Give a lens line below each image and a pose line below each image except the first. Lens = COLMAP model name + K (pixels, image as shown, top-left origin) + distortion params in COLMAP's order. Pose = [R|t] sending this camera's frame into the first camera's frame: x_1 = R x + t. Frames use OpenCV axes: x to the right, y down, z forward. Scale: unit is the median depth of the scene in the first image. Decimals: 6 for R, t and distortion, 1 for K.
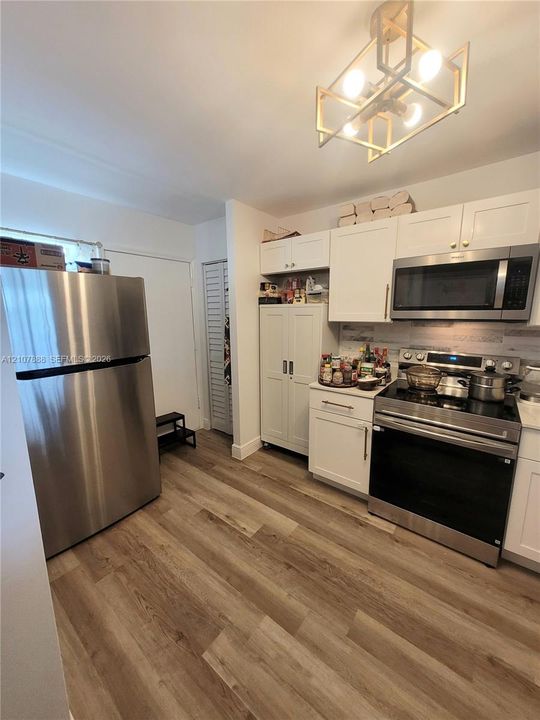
lens RADIAL K [[278.8, 0, 271.5], [0, 278.8, 356.4], [0, 0, 1]] dist [0.009469, -0.001222]
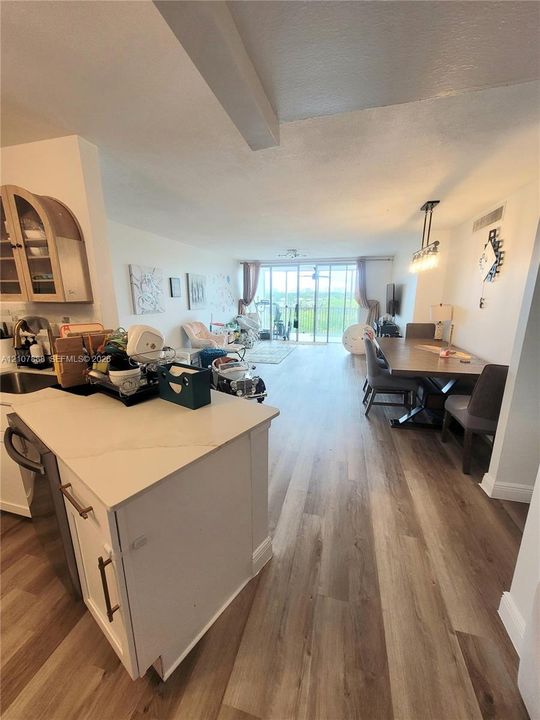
lens RADIAL K [[278.8, 0, 270.2], [0, 278.8, 359.3], [0, 0, 1]] dist [0.009469, -0.001222]
pose [[-0.386121, -0.201957, 0.900069, -0.793540], [0.157048, 0.947102, 0.279883, -0.205571], [-0.908981, 0.249423, -0.333979, 1.180614]]
